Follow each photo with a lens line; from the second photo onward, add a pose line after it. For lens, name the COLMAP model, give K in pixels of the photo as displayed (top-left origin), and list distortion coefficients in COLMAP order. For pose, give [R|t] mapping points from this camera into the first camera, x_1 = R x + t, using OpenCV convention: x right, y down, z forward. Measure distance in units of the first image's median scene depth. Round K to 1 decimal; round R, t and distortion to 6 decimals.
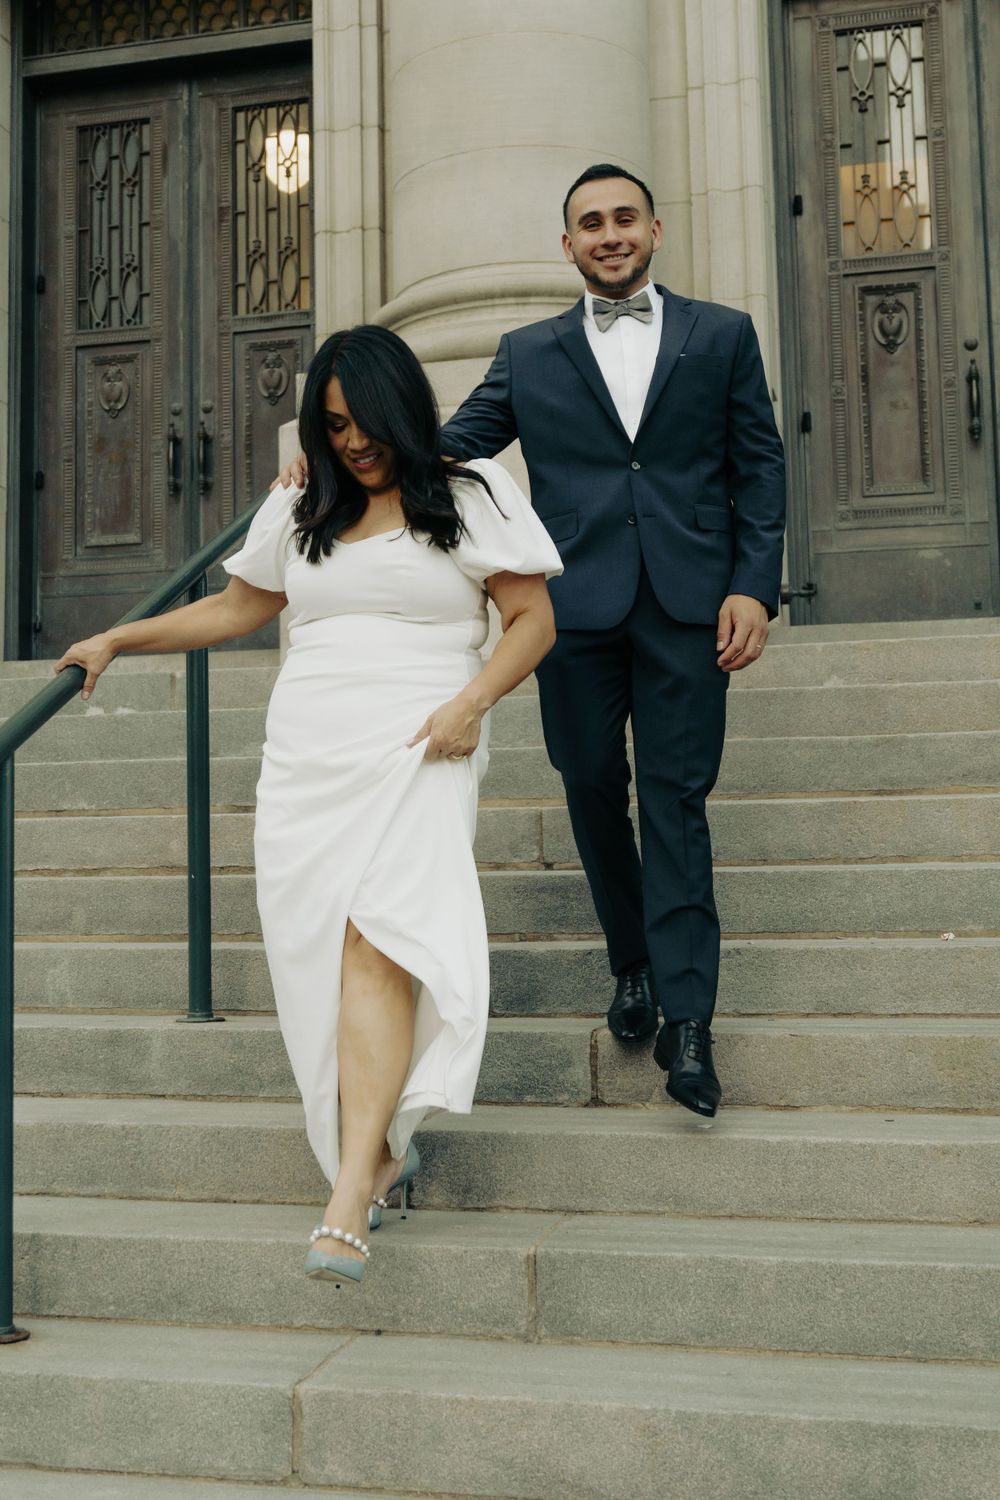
lens RADIAL K [[2754.8, 0, 501.5], [0, 2754.8, 626.4], [0, 0, 1]] dist [-0.003540, -0.040686]
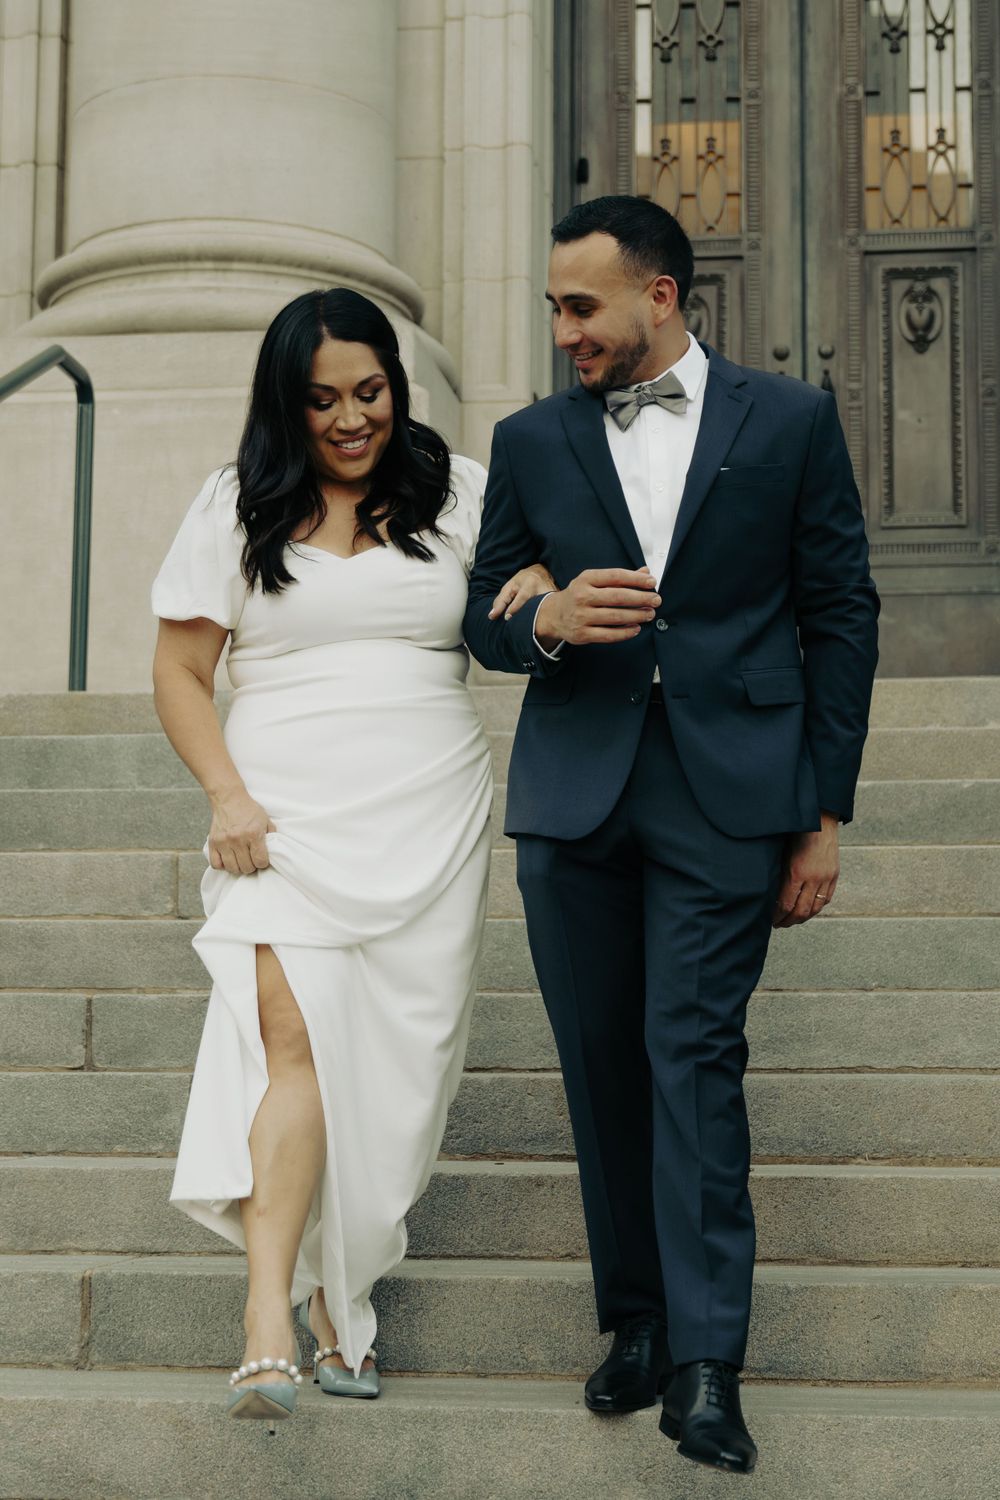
lens RADIAL K [[2754.8, 0, 501.5], [0, 2754.8, 626.4], [0, 0, 1]] dist [-0.003540, -0.040686]
pose [[0.985733, 0.040109, 0.163465, -0.040064], [-0.041948, 0.999089, 0.007808, -0.021609], [-0.163003, -0.014553, 0.986518, 0.181516]]
